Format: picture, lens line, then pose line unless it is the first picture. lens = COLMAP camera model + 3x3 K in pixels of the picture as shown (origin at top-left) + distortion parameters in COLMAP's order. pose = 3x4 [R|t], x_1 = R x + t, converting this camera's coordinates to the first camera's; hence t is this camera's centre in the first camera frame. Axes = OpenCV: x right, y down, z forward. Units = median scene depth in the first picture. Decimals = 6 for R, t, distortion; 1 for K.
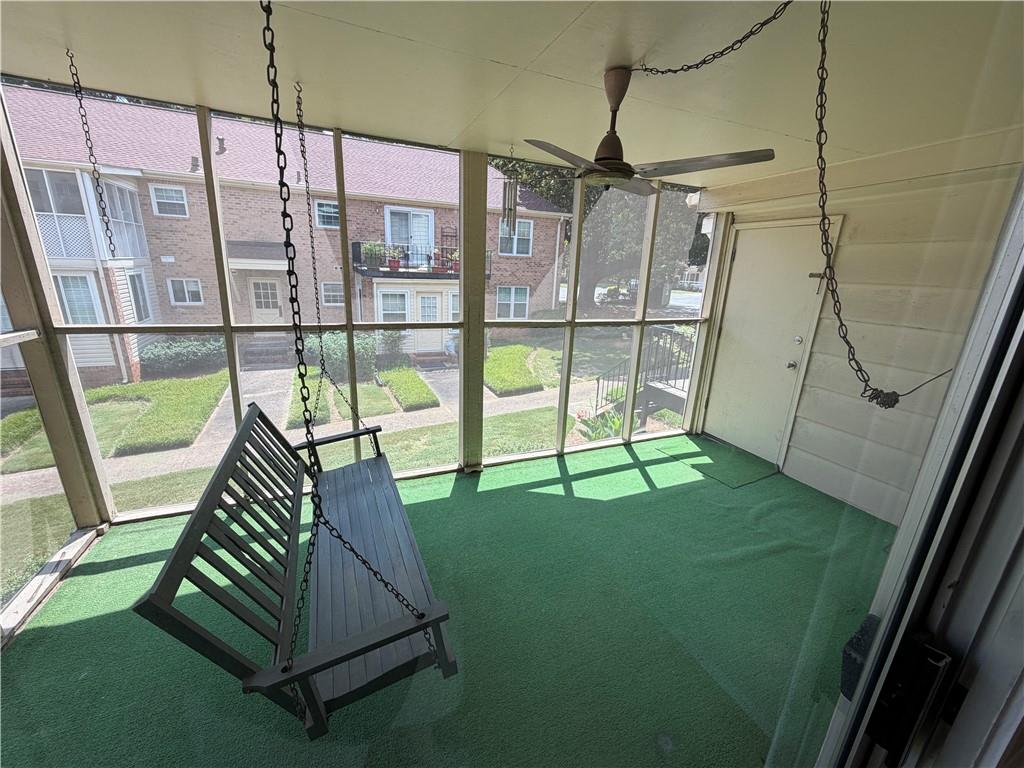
lens RADIAL K [[409.2, 0, 509.4], [0, 409.2, 385.2], [0, 0, 1]] dist [-0.002054, 0.000107]
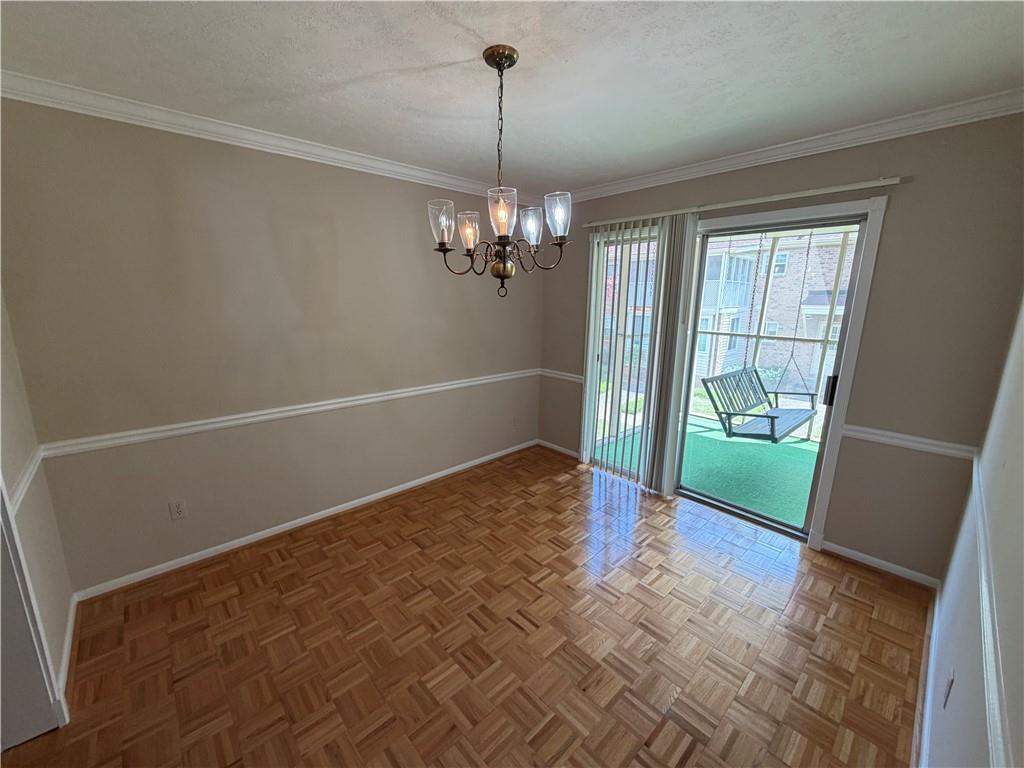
lens RADIAL K [[409.2, 0, 508.0], [0, 409.2, 387.1], [0, 0, 1]] dist [-0.002054, 0.000107]
pose [[0.332249, 0.163465, -0.928919, 0.201906], [-0.259573, 0.962684, 0.076564, 0.064167], [0.906770, 0.215684, 0.362282, -0.202263]]
